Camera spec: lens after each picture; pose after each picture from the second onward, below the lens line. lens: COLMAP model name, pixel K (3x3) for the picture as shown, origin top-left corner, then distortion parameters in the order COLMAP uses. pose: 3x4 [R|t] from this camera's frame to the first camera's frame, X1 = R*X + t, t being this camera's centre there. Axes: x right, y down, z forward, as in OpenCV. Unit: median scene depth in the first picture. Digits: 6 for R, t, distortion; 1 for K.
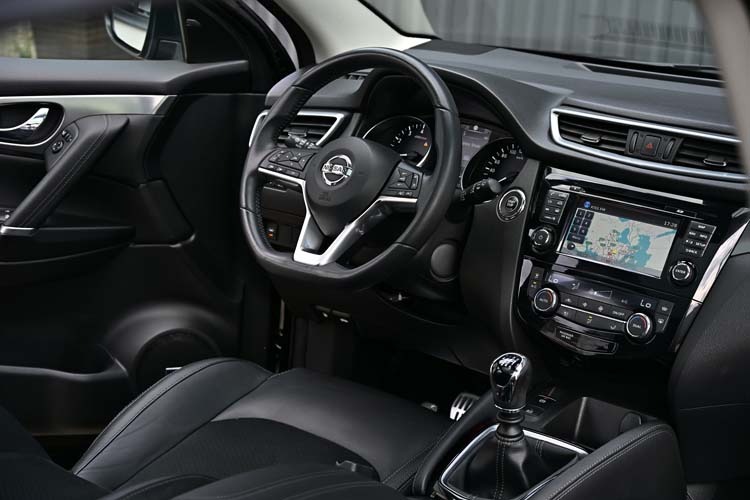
lens RADIAL K [[1521.2, 0, 359.0], [0, 1521.2, 250.0], [0, 0, 1]] dist [-0.017767, 0.033001]
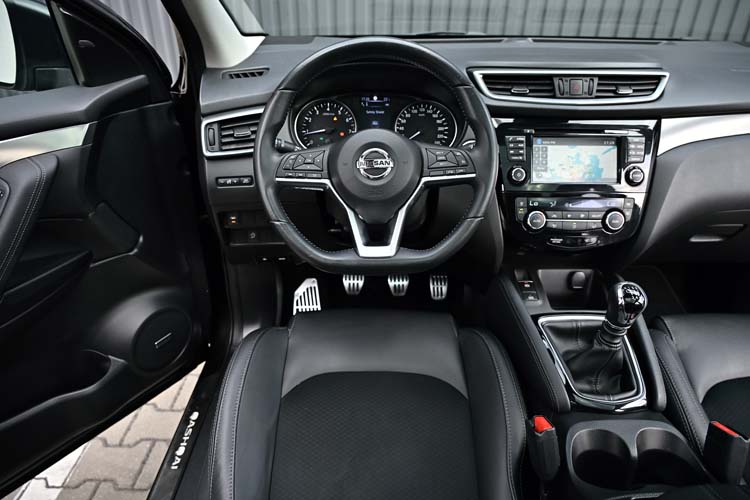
lens RADIAL K [[482.6, 0, 375.0], [0, 482.6, 250.0], [0, 0, 1]] dist [-0.008224, 0.003132]
pose [[0.759563, -0.360076, 0.541672, -0.213971], [0.199042, 0.921511, 0.333467, -0.107385], [-0.619230, -0.145474, 0.771616, 0.720365]]
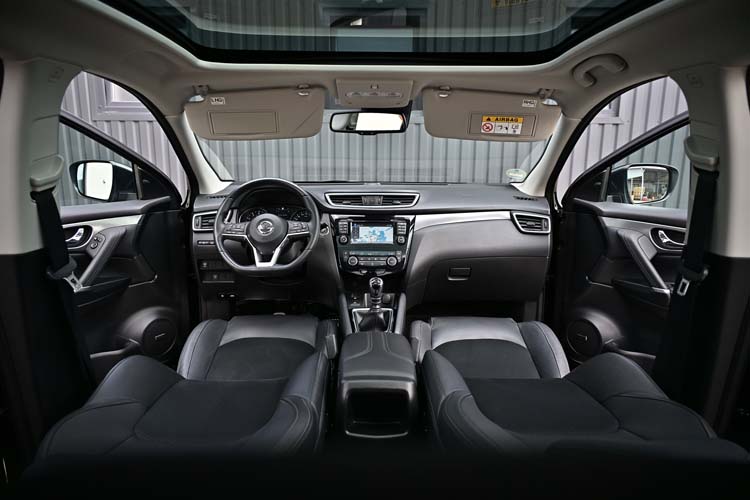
lens RADIAL K [[482.6, 0, 375.0], [0, 482.6, 250.0], [0, 0, 1]] dist [-0.008224, 0.003132]
pose [[0.758148, -0.181226, 0.626394, -0.366724], [0.202139, 0.978601, 0.038468, -0.011075], [-0.619961, 0.097454, 0.778557, 0.286336]]
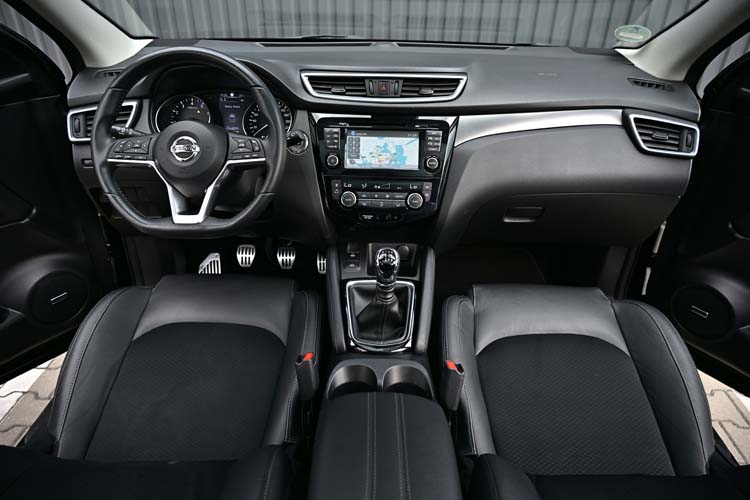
lens RADIAL K [[482.6, 0, 375.0], [0, 482.6, 250.0], [0, 0, 1]] dist [-0.008224, 0.003132]
pose [[0.774441, -0.353109, 0.524933, -0.134703], [0.186813, 0.920382, 0.343508, -0.083020], [-0.604435, -0.167963, 0.778747, 0.550817]]
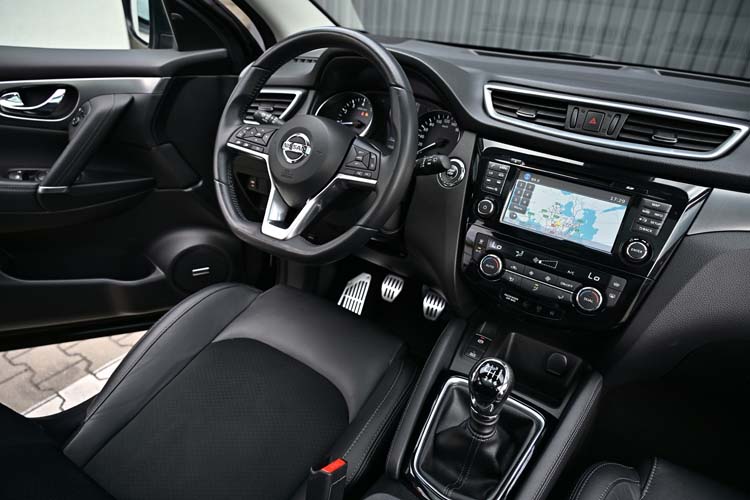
lens RADIAL K [[482.6, 0, 375.0], [0, 482.6, 250.0], [0, 0, 1]] dist [-0.008224, 0.003132]
pose [[0.992379, -0.051343, 0.112013, -0.001264], [0.023061, 0.970381, 0.240478, -0.062339], [-0.121043, -0.236062, 0.964170, 0.638406]]
